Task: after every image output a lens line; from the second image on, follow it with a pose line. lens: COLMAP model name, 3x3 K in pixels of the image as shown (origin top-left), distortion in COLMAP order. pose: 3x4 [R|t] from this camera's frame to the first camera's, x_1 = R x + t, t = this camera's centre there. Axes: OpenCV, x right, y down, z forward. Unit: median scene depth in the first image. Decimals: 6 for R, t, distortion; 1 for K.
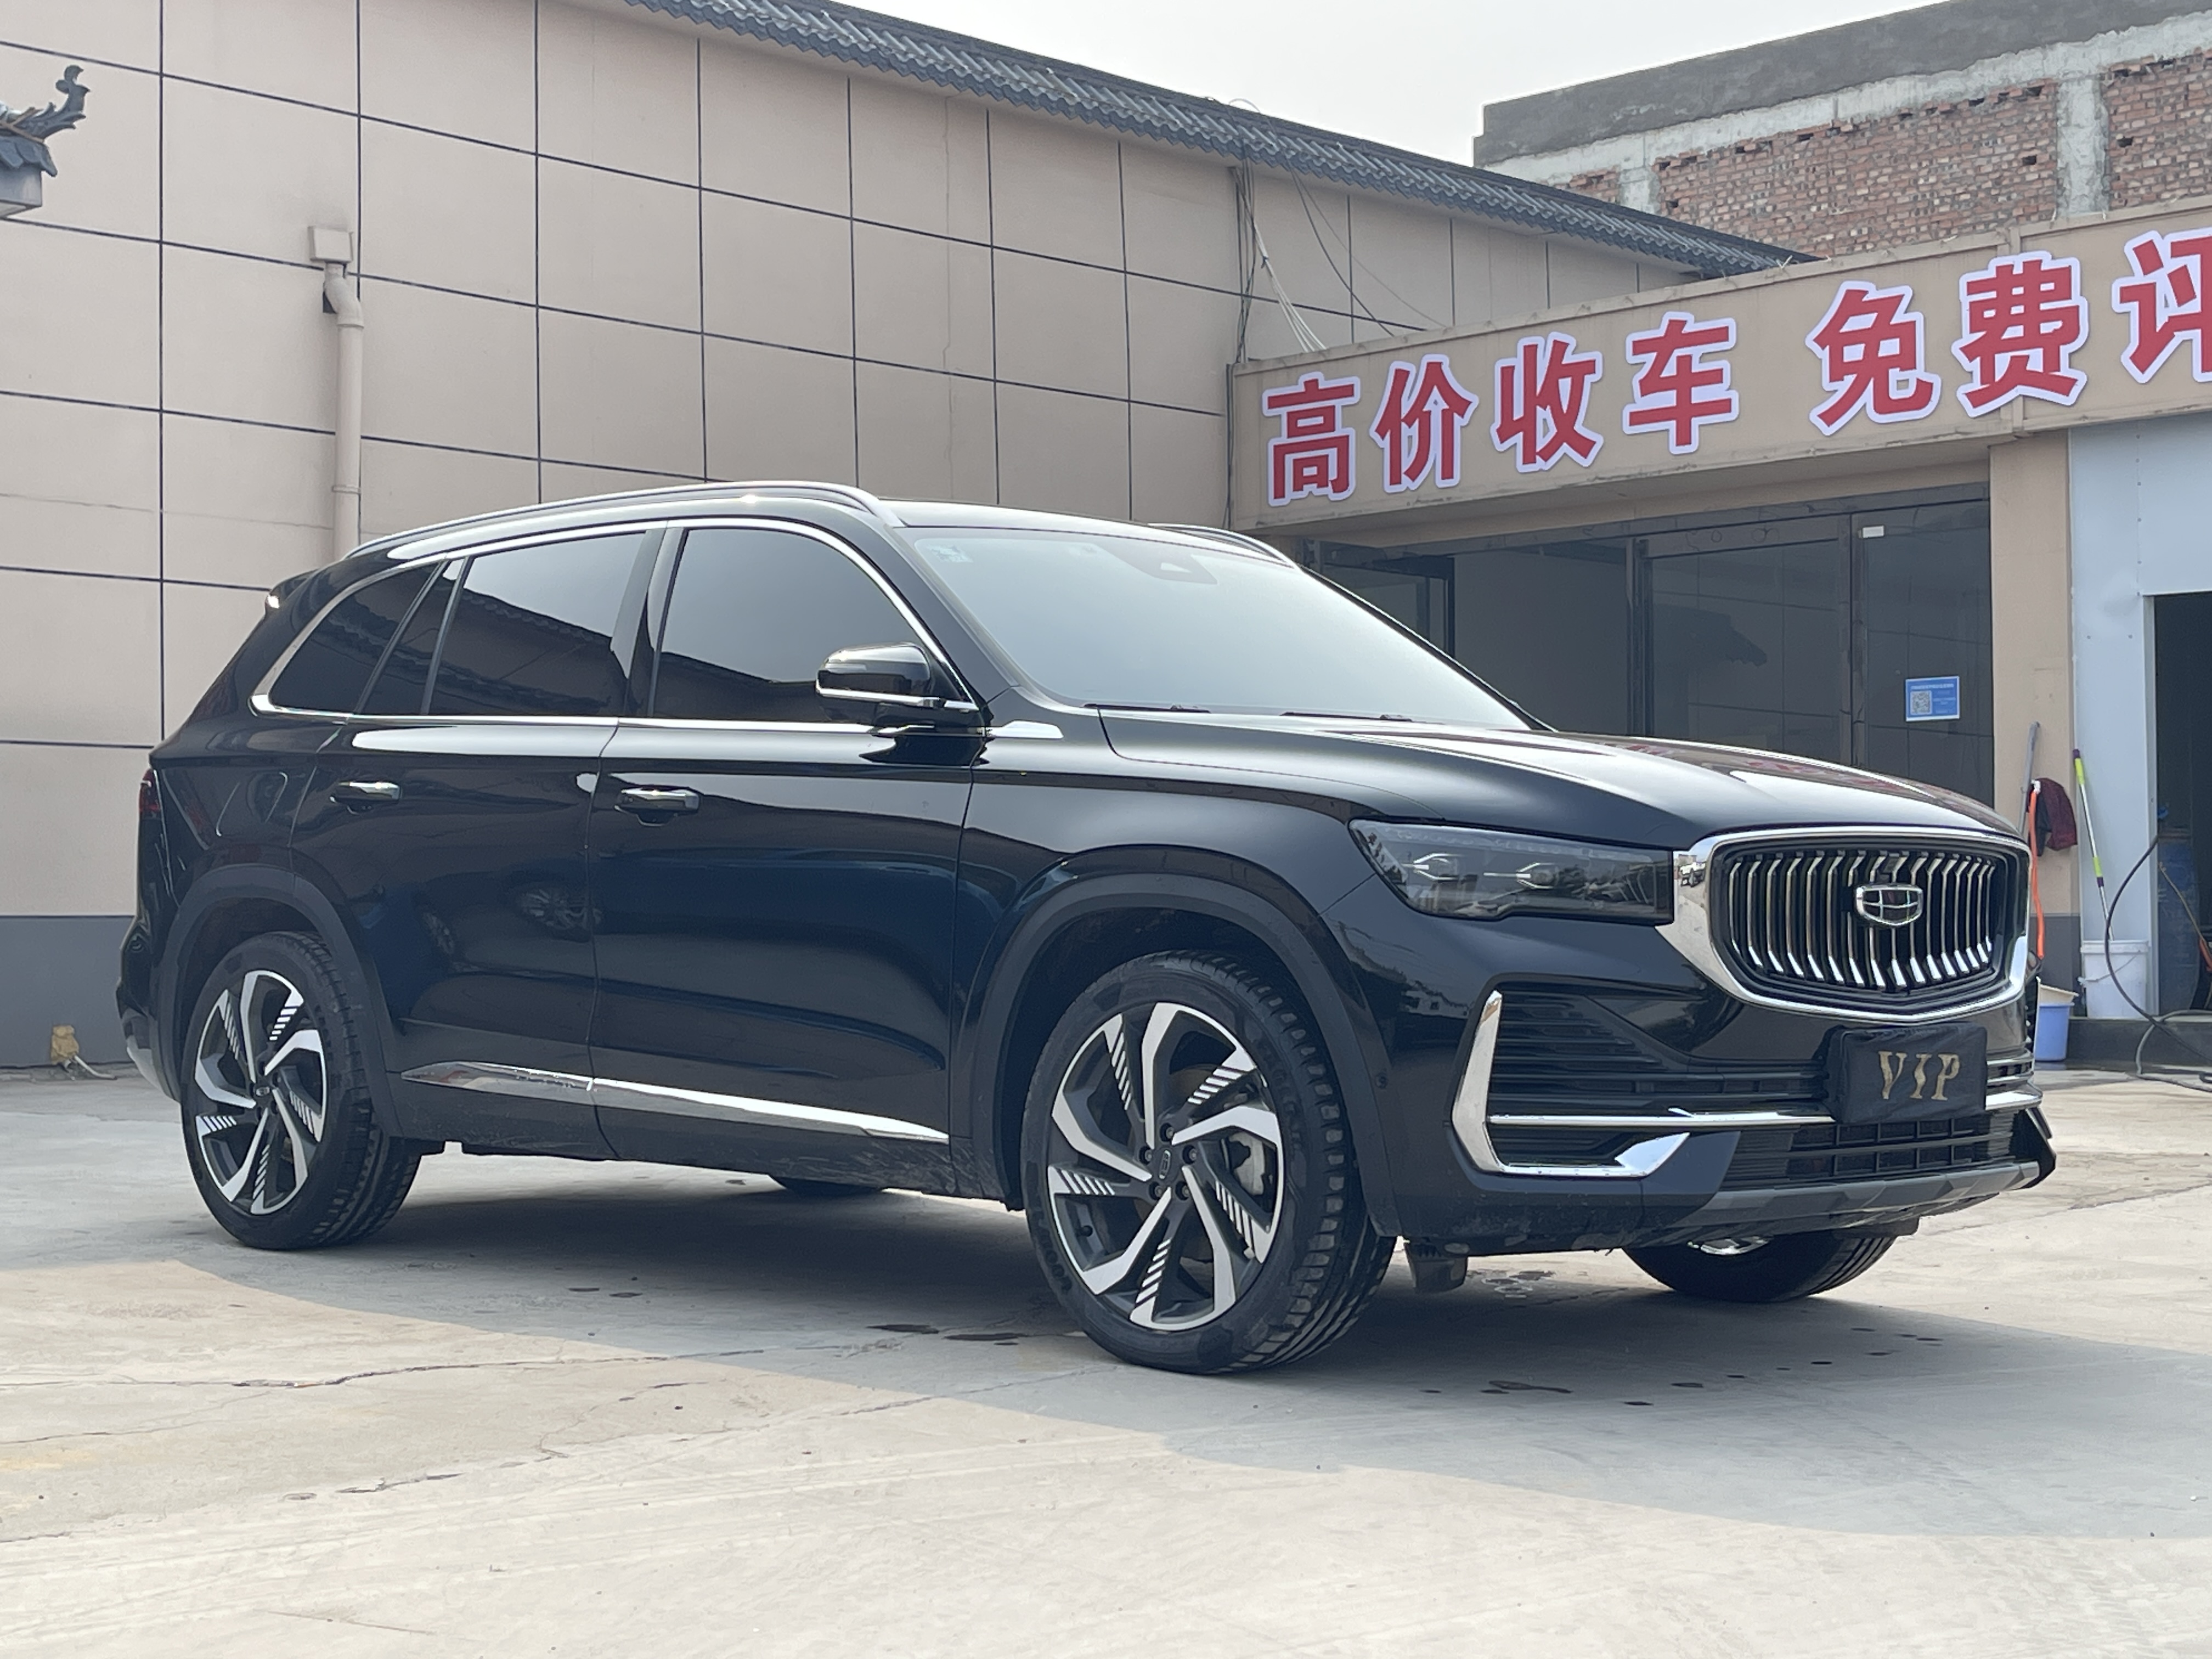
lens RADIAL K [[3597.9, 0, 1106.0], [0, 3597.9, 829.5], [0, 0, 1]] dist [0.008612, -0.043322]
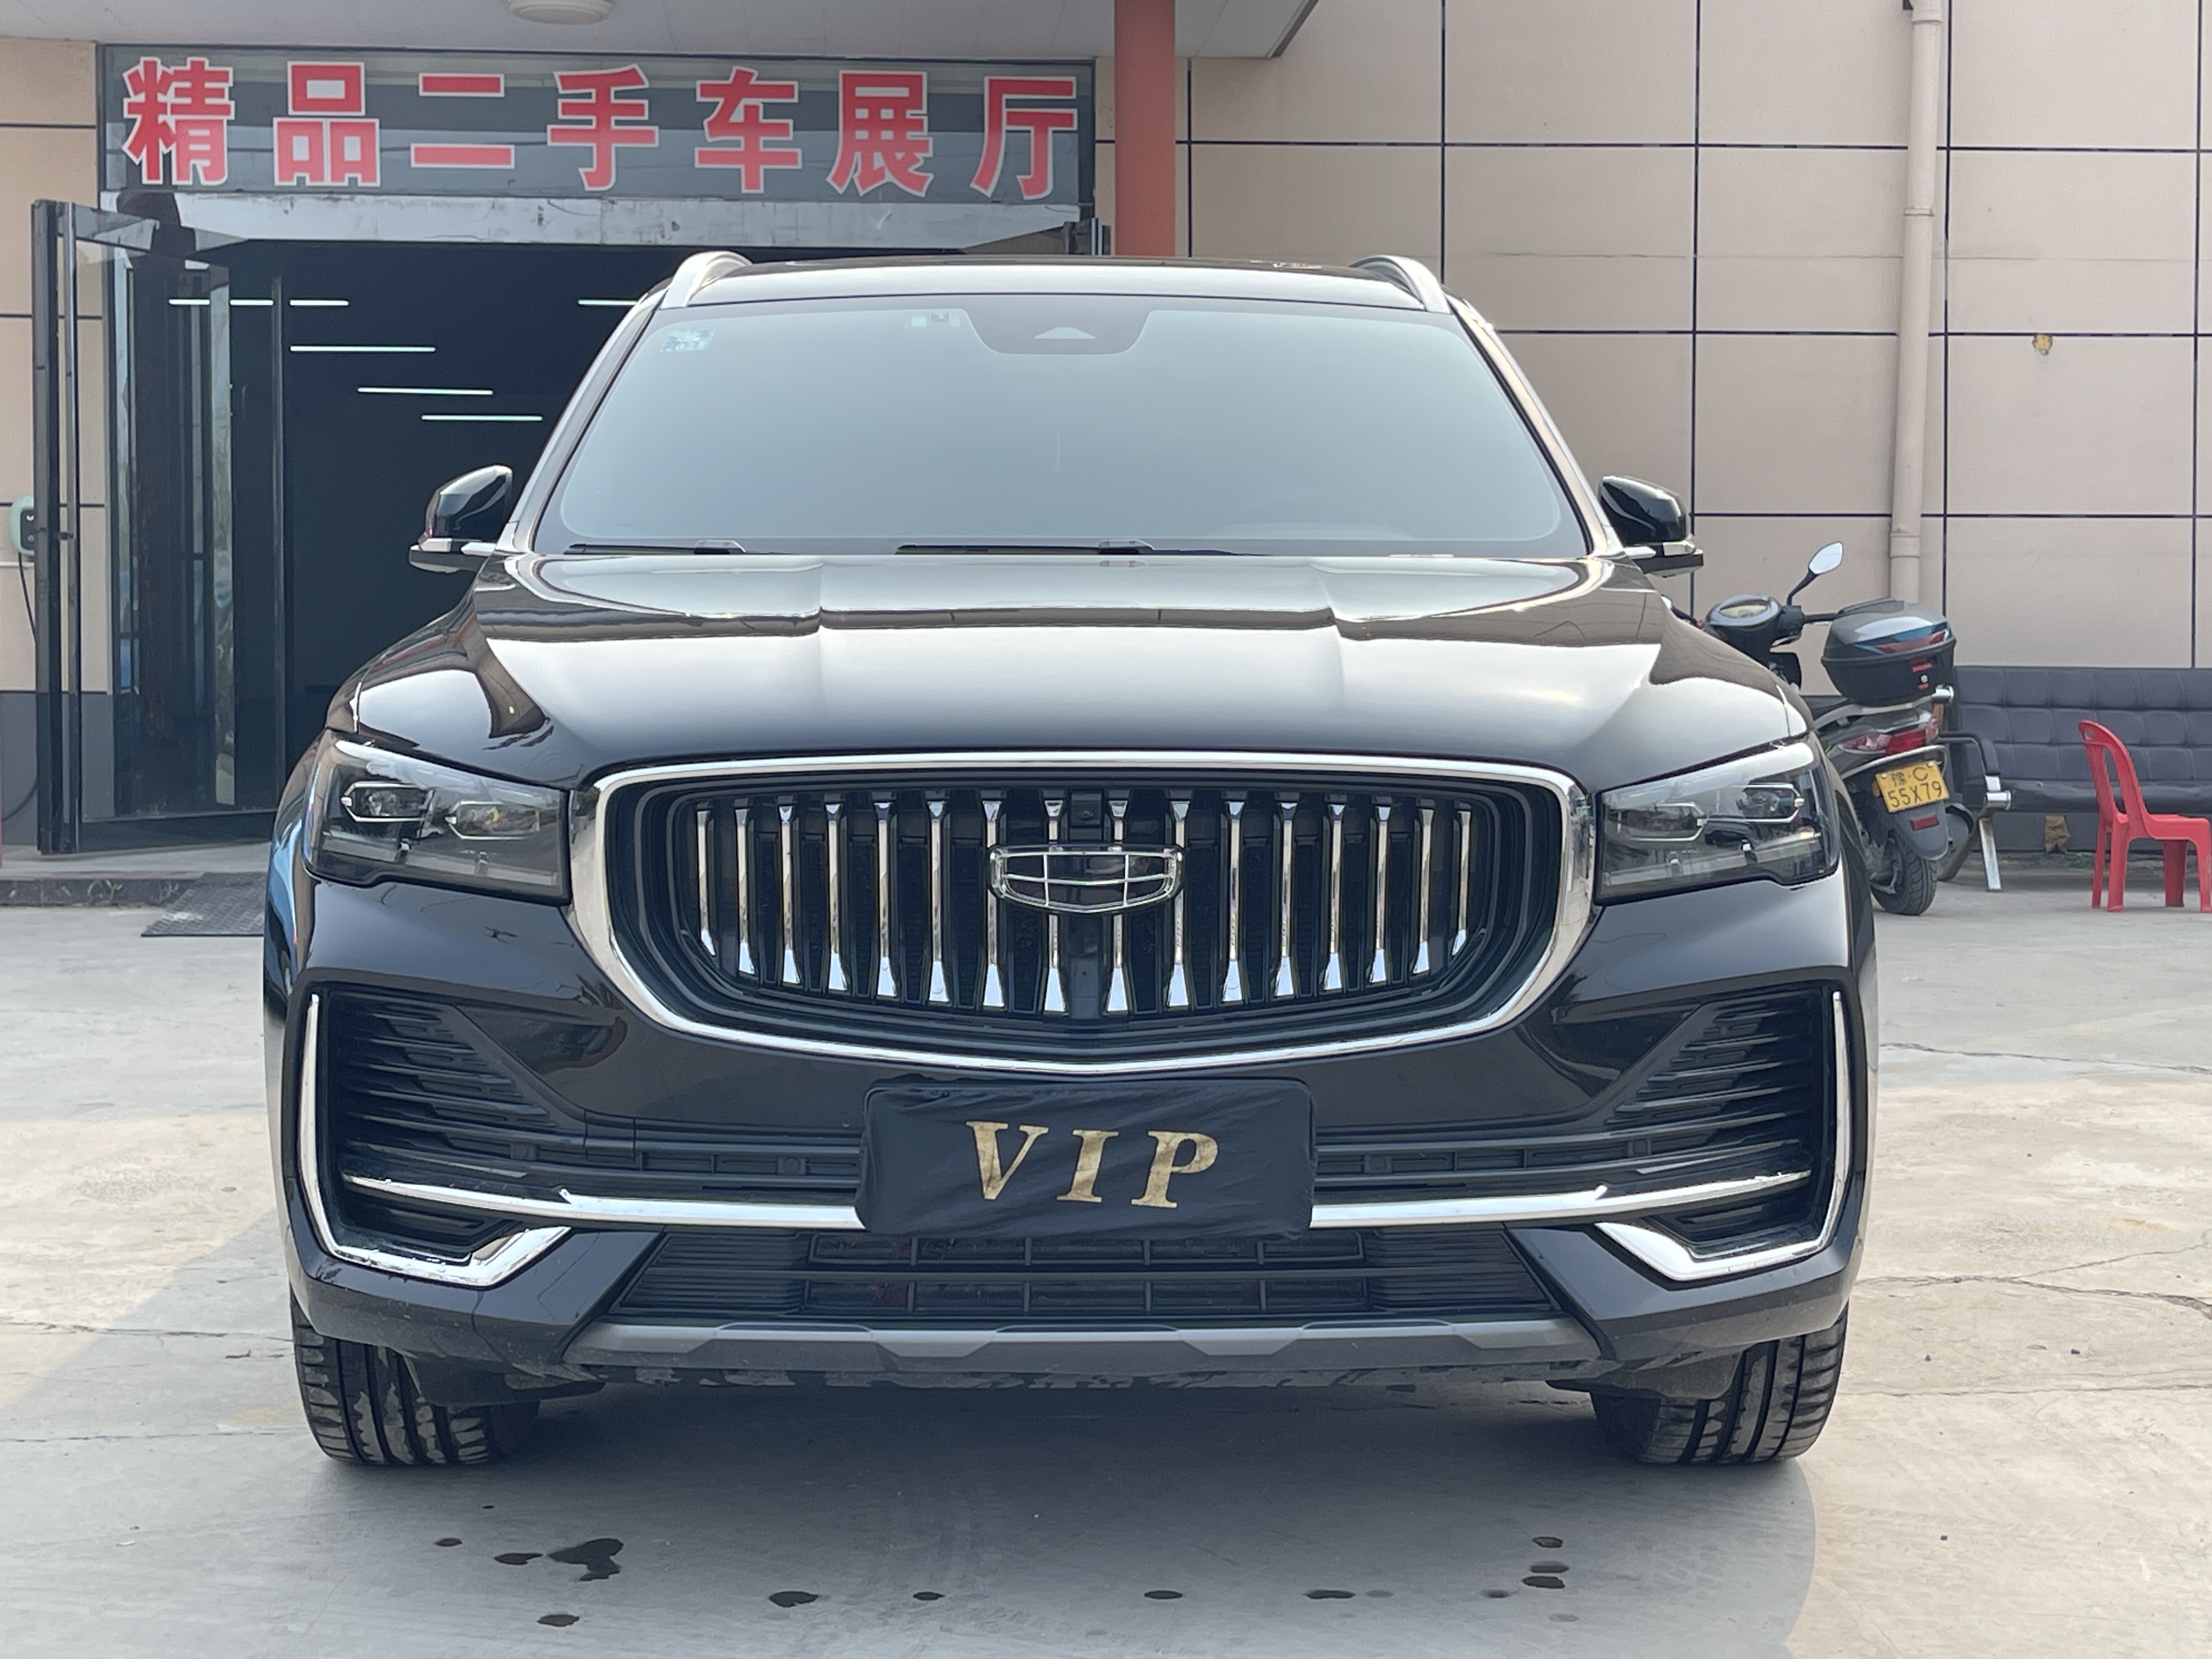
lens RADIAL K [[3597.9, 0, 1106.0], [0, 3597.9, 829.5], [0, 0, 1]] dist [0.008612, -0.043322]
pose [[0.727719, 0.039135, -0.684758, 0.647180], [0.015651, 0.997163, 0.073623, -0.032384], [0.685697, -0.064294, 0.725042, 0.574970]]
